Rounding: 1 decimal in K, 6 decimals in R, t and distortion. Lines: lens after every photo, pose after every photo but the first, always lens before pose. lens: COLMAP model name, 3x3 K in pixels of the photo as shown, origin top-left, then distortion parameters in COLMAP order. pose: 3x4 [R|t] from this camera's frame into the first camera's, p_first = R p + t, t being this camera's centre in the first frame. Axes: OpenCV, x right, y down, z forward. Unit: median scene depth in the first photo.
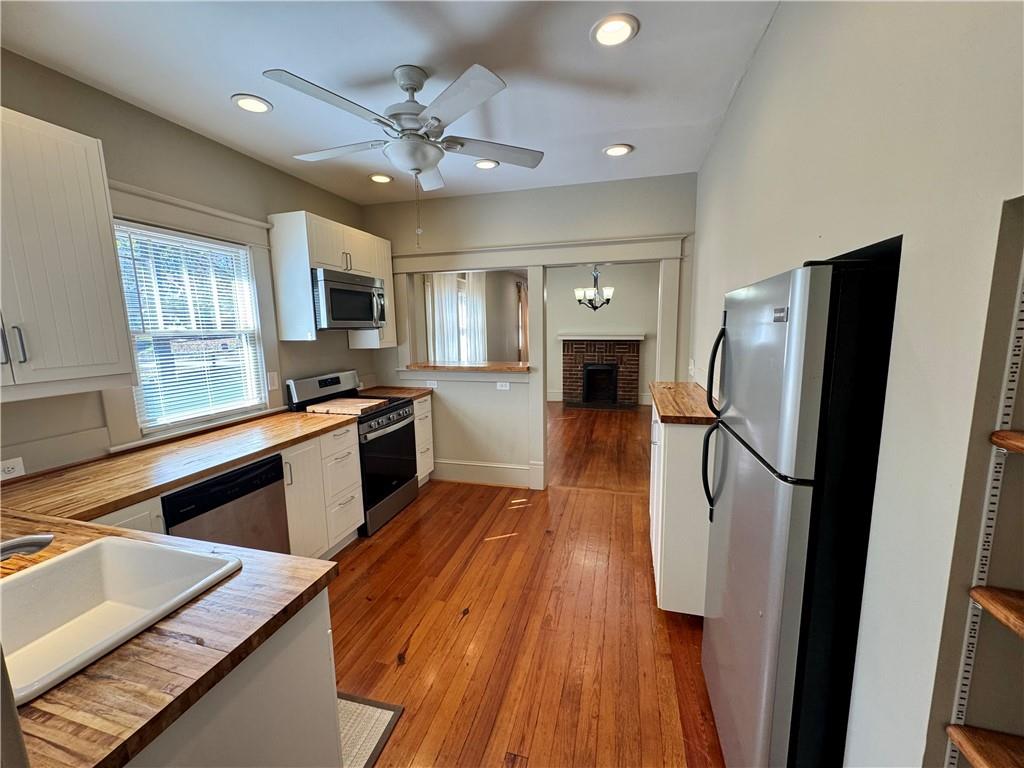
lens RADIAL K [[408.0, 0, 515.1], [0, 408.0, 381.5], [0, 0, 1]] dist [-0.001518, -0.000181]
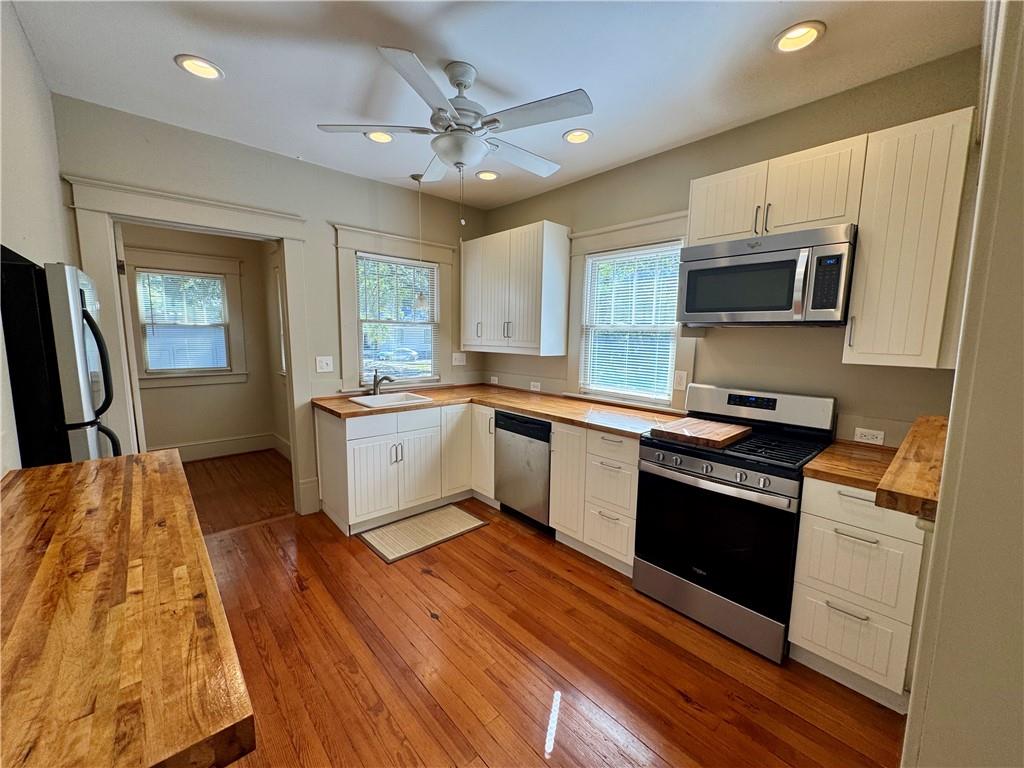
lens RADIAL K [[408.0, 0, 510.7], [0, 408.0, 383.8], [0, 0, 1]] dist [-0.001518, -0.000181]
pose [[-0.540362, 0.109348, -0.834298, 0.289367], [-0.123360, 0.970511, 0.207099, -0.102101], [0.832341, 0.214827, -0.510938, 0.844722]]
